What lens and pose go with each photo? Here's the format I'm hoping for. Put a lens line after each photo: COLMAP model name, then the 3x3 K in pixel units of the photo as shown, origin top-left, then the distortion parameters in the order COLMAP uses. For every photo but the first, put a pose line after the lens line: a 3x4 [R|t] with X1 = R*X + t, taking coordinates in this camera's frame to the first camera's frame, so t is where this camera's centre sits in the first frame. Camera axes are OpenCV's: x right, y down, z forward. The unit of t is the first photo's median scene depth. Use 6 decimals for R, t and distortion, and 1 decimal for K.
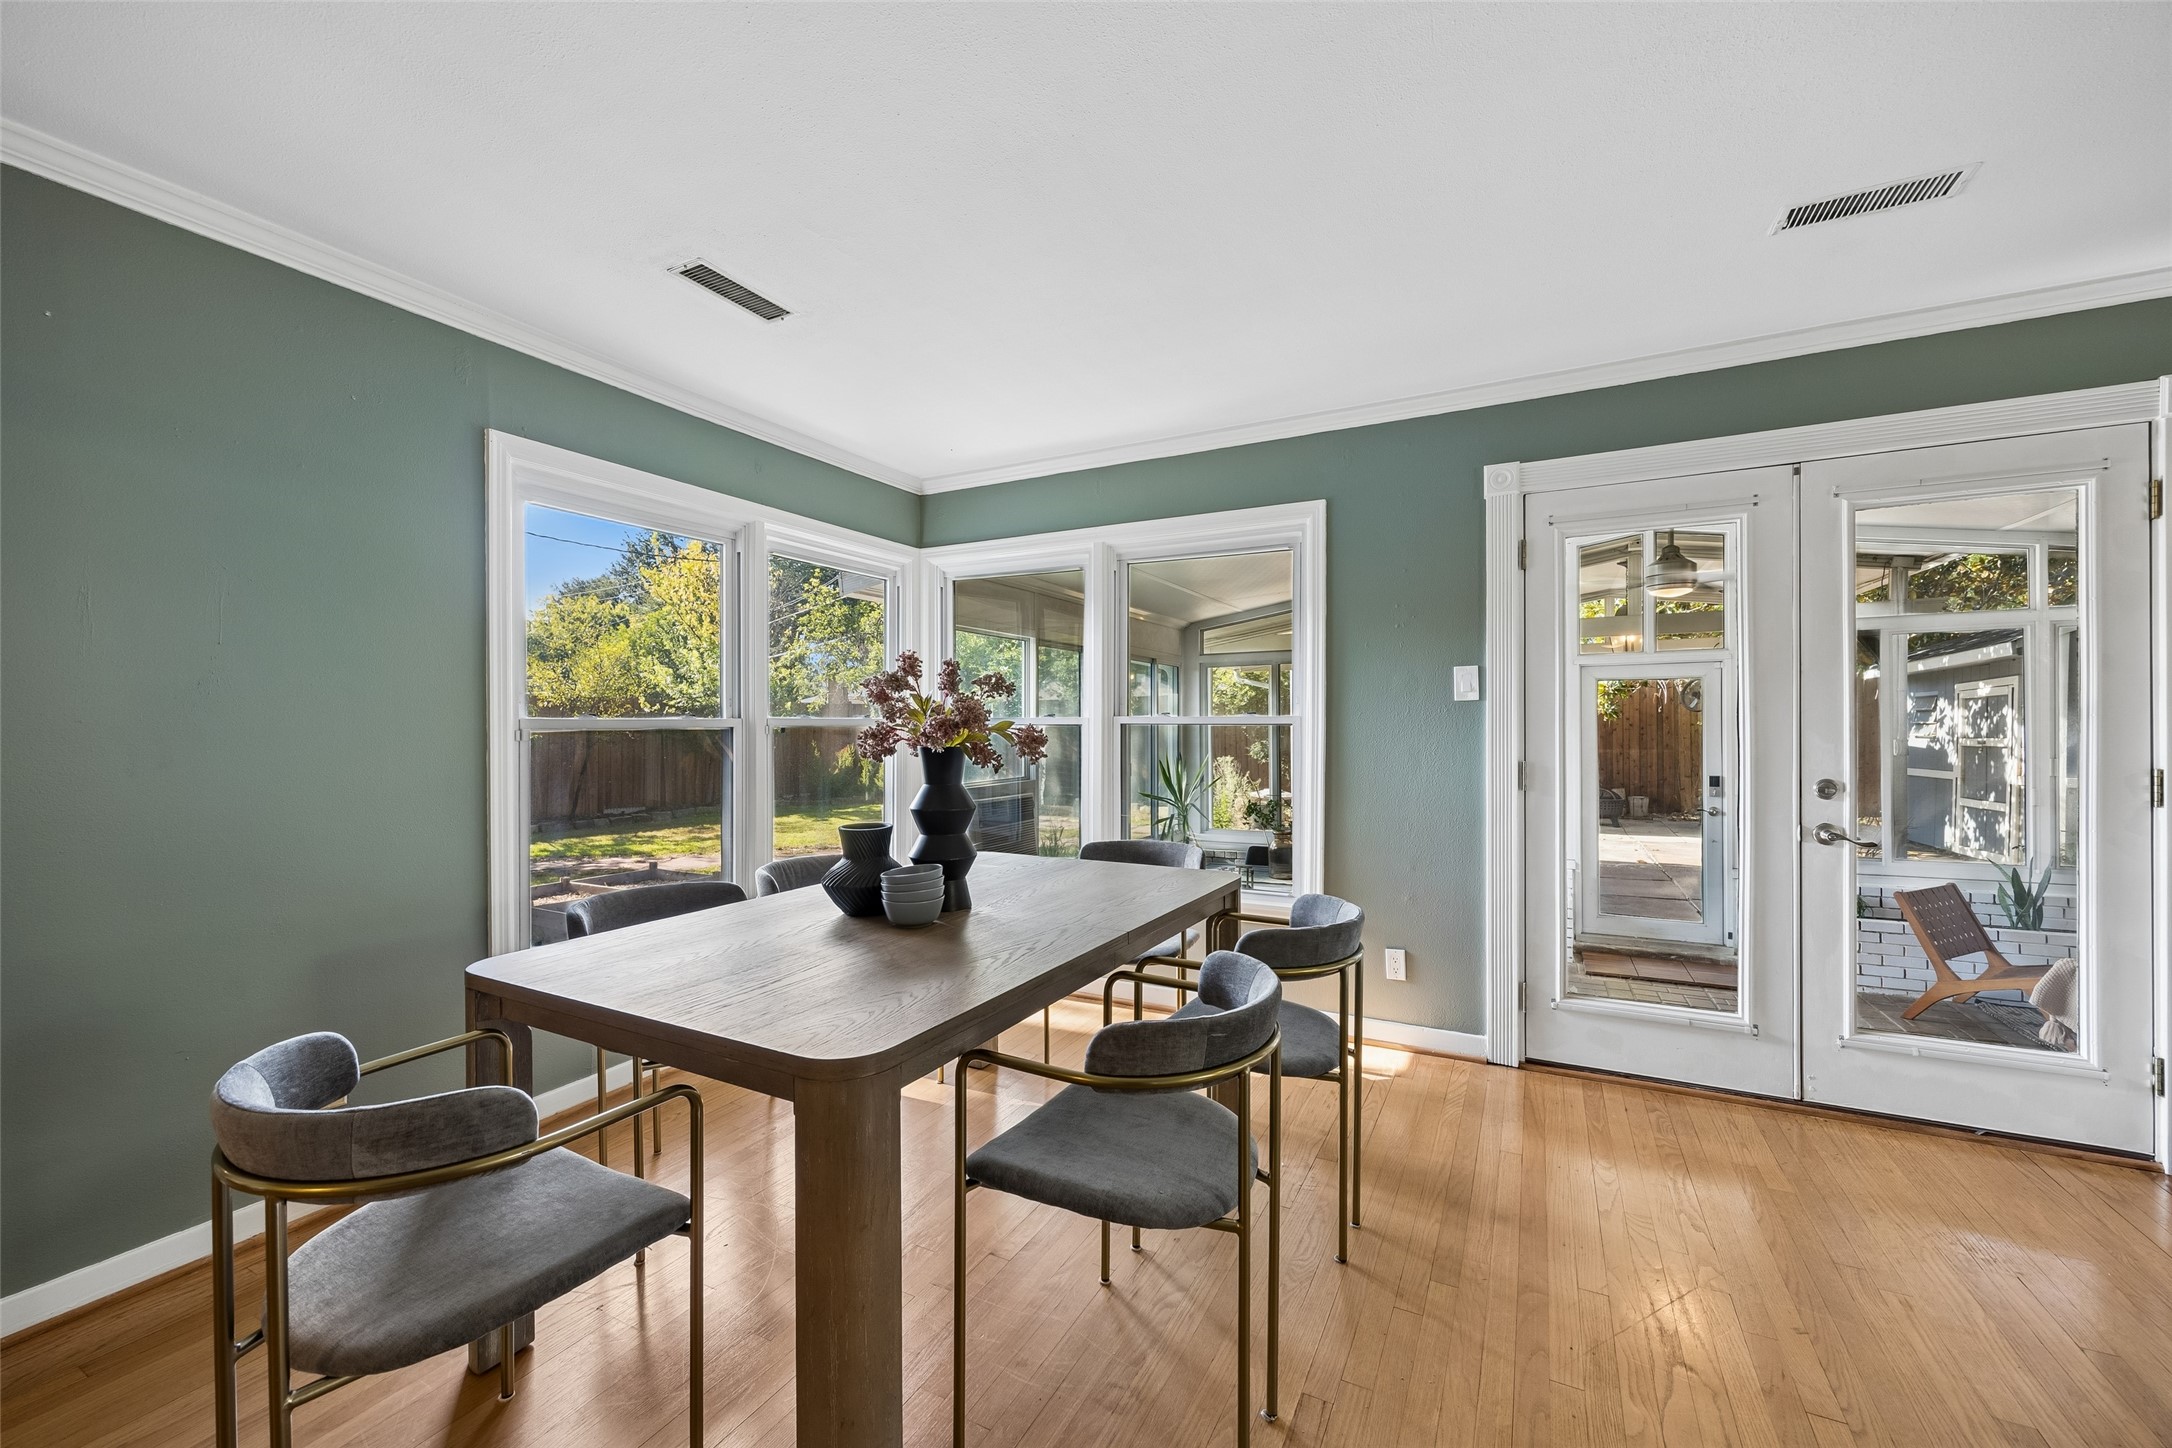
lens RADIAL K [[861.8, 0, 1087.8], [0, 861.8, 725.1], [0, 0, 1]] dist [0.005409, -0.000937]
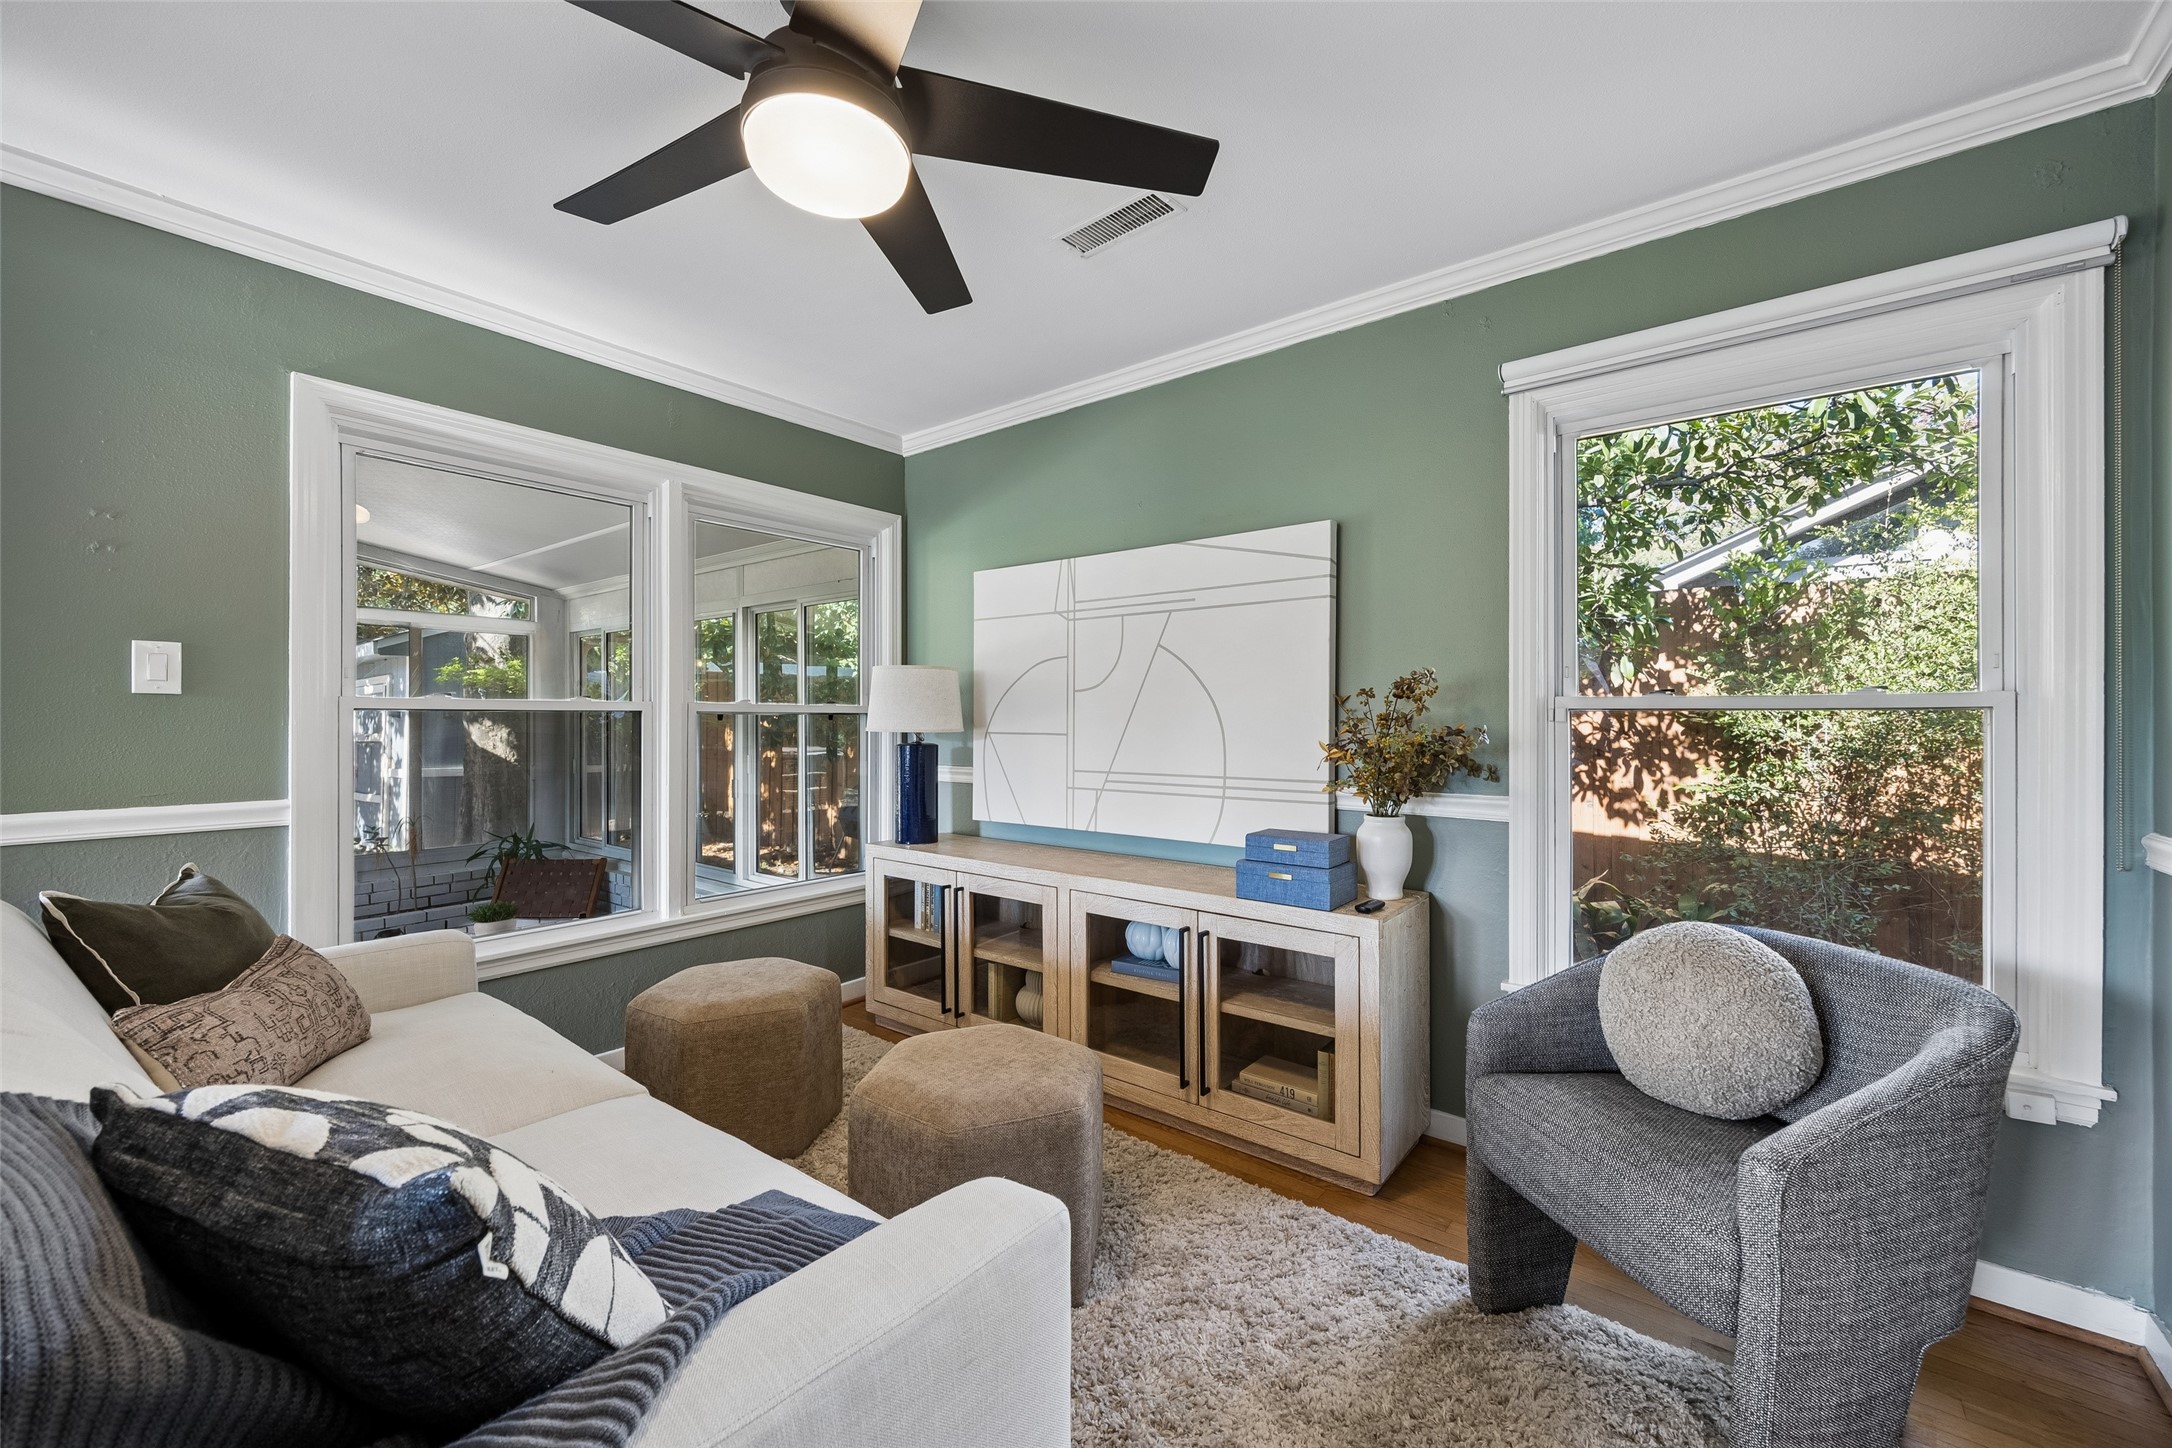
lens RADIAL K [[861.8, 0, 1091.8], [0, 861.8, 719.2], [0, 0, 1]] dist [0.005409, -0.000937]
pose [[0.184270, 0.007794, 0.982845, 0.338871], [-0.001518, 0.999970, -0.007645, 0.004031], [-0.982874, -0.000083, 0.184276, -0.087558]]
